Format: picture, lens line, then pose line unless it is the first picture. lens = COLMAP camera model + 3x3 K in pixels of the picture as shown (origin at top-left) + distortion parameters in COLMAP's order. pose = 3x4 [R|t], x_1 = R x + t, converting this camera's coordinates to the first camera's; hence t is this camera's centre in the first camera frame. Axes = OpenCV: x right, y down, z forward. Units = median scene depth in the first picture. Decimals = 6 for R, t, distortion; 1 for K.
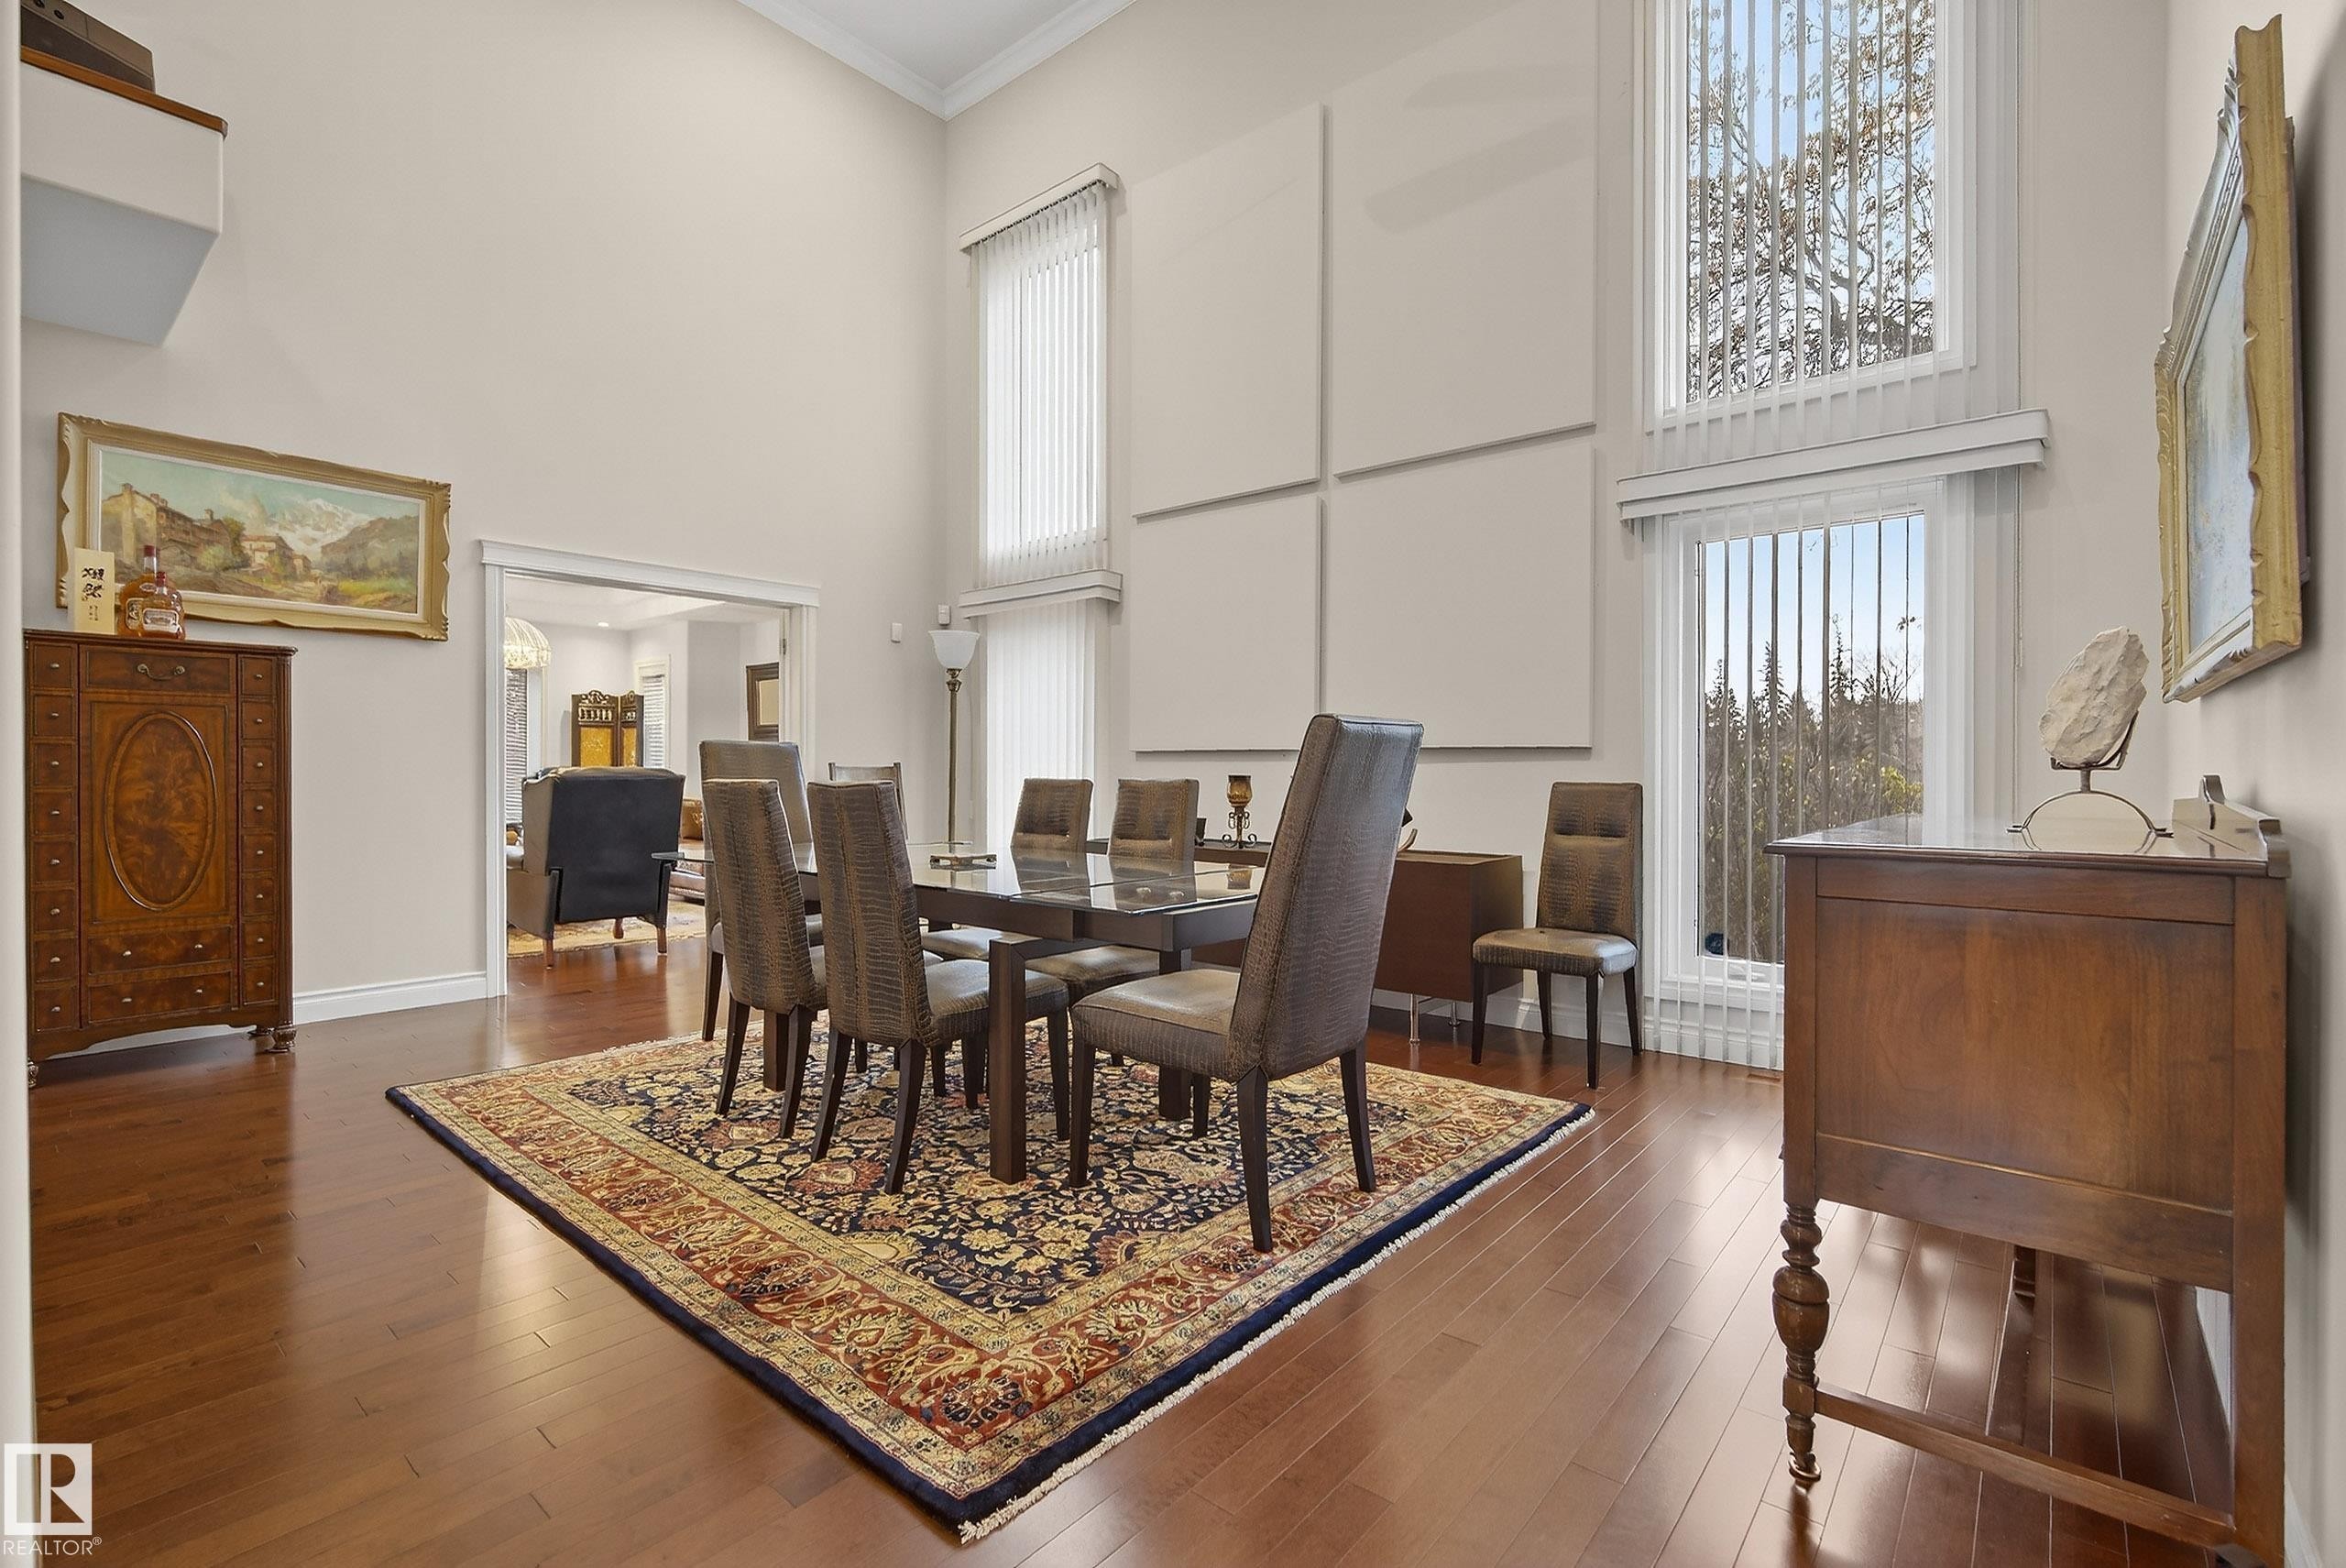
lens RADIAL K [[1043.8, 0, 1177.0], [0, 1043.8, 768.0], [0, 0, 1]] dist [-0.001742, -0.000060]
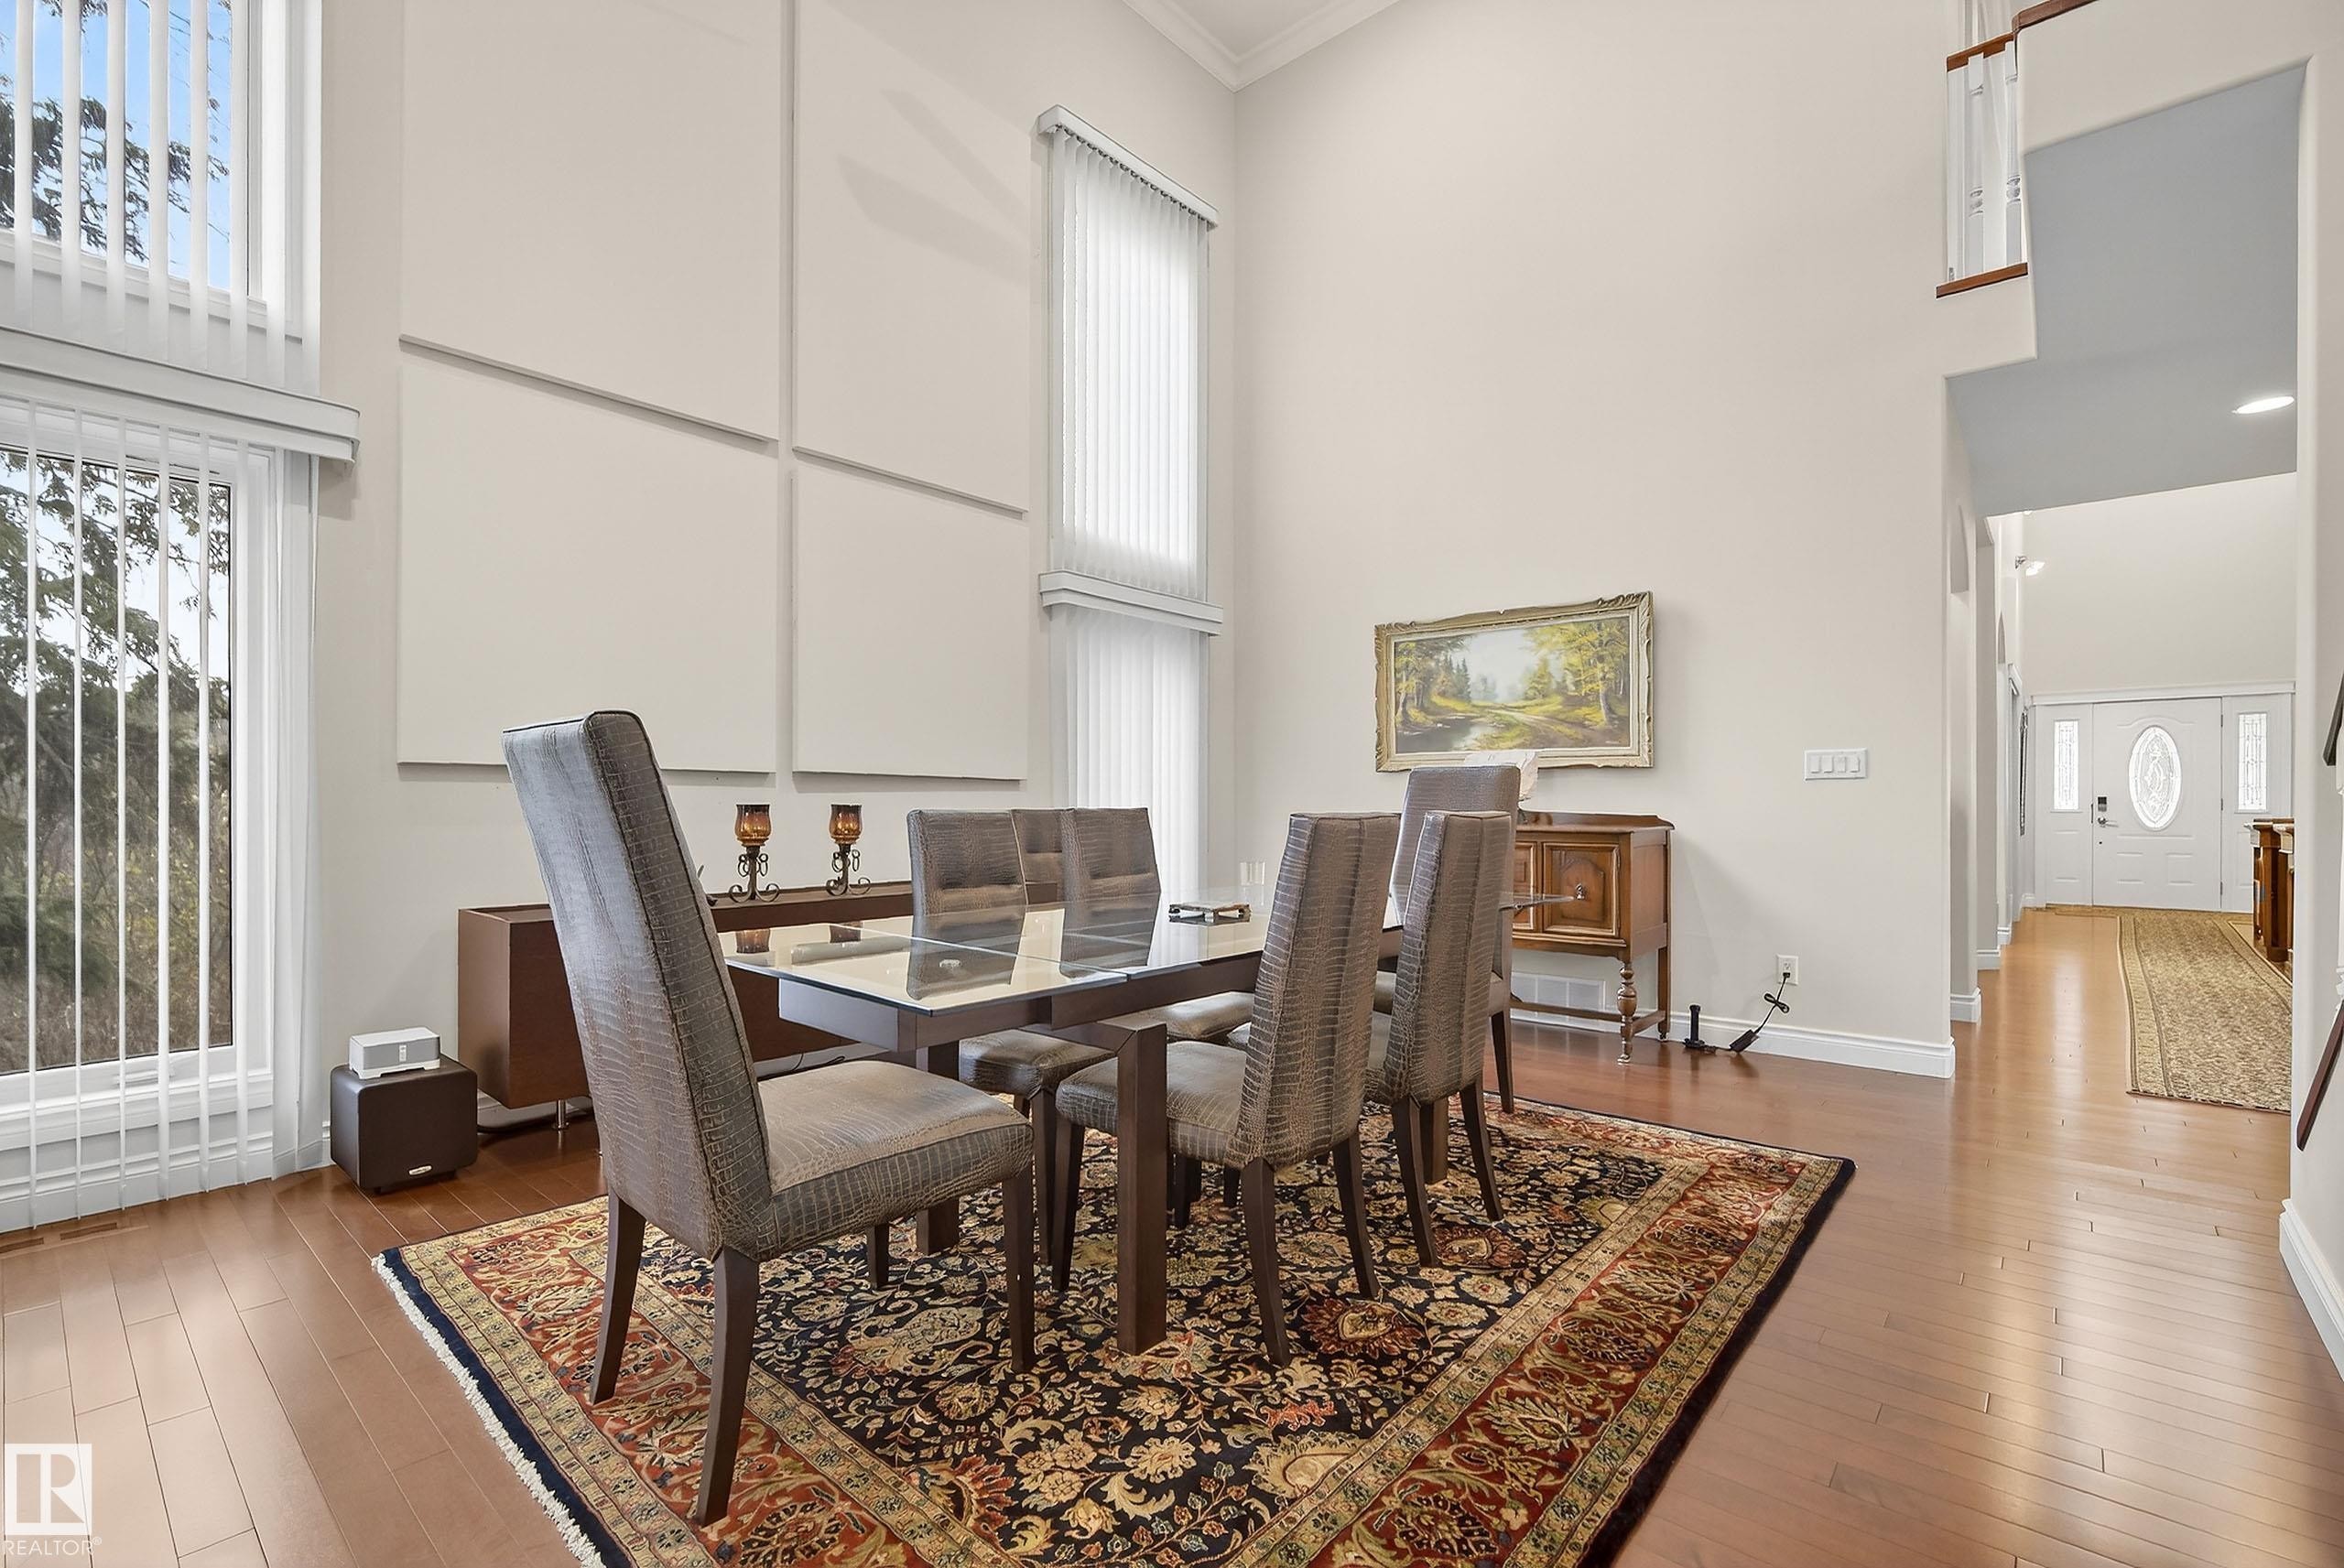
lens RADIAL K [[1028.9, 0, 1175.0], [0, 1028.9, 794.8], [0, 0, 1]] dist [0.001824, -0.000031]
pose [[0.021025, 0.002080, 0.999777, -1.044447], [-0.004108, 0.999990, -0.001994, 0.000174], [-0.999771, -0.004065, 0.021034, 1.056649]]
